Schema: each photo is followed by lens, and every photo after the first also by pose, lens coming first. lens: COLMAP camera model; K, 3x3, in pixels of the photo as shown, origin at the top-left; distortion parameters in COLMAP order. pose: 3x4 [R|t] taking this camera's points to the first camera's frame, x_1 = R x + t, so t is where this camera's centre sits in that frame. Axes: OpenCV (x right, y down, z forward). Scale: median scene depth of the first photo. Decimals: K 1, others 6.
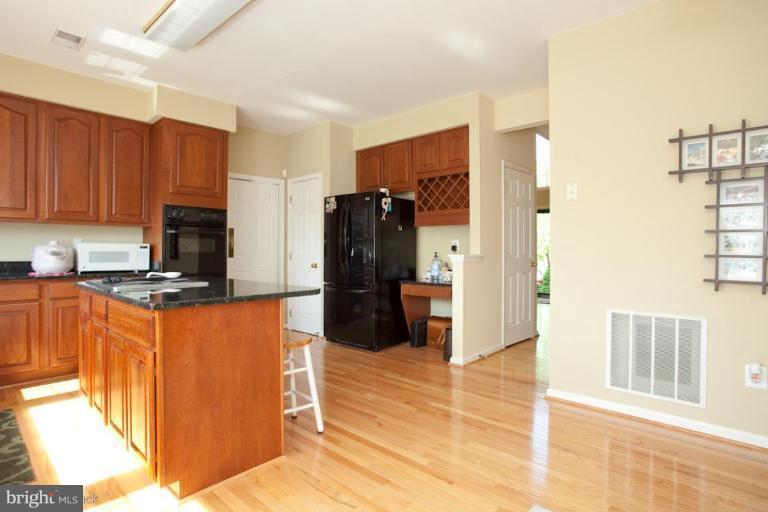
lens RADIAL K [[393.7, 0, 390.1], [0, 393.7, 257.3], [0, 0, 1]] dist [-0.011595, 0.002194]
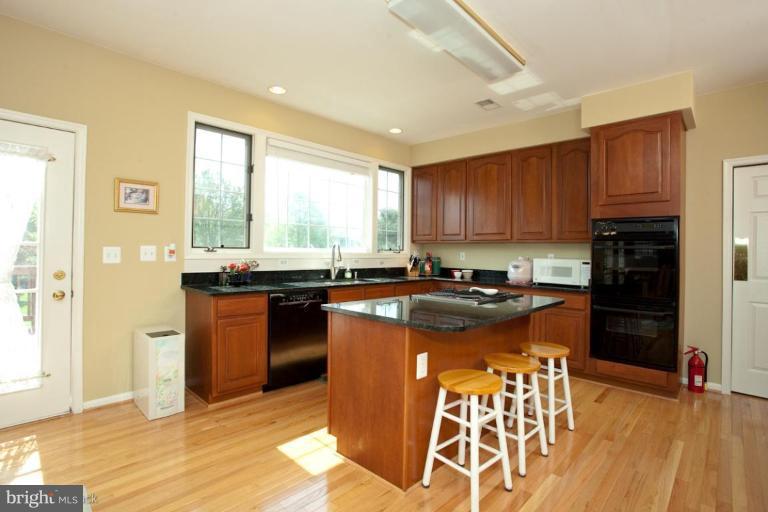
lens RADIAL K [[370.6, 0, 361.4], [0, 370.6, 250.3], [0, 0, 1]] dist [-0.021644, 0.002569]
pose [[-0.004951, -0.010601, -0.999932, 0.338332], [-0.037226, 0.999253, -0.010409, -0.031500], [0.999295, 0.037172, -0.005342, 0.486989]]
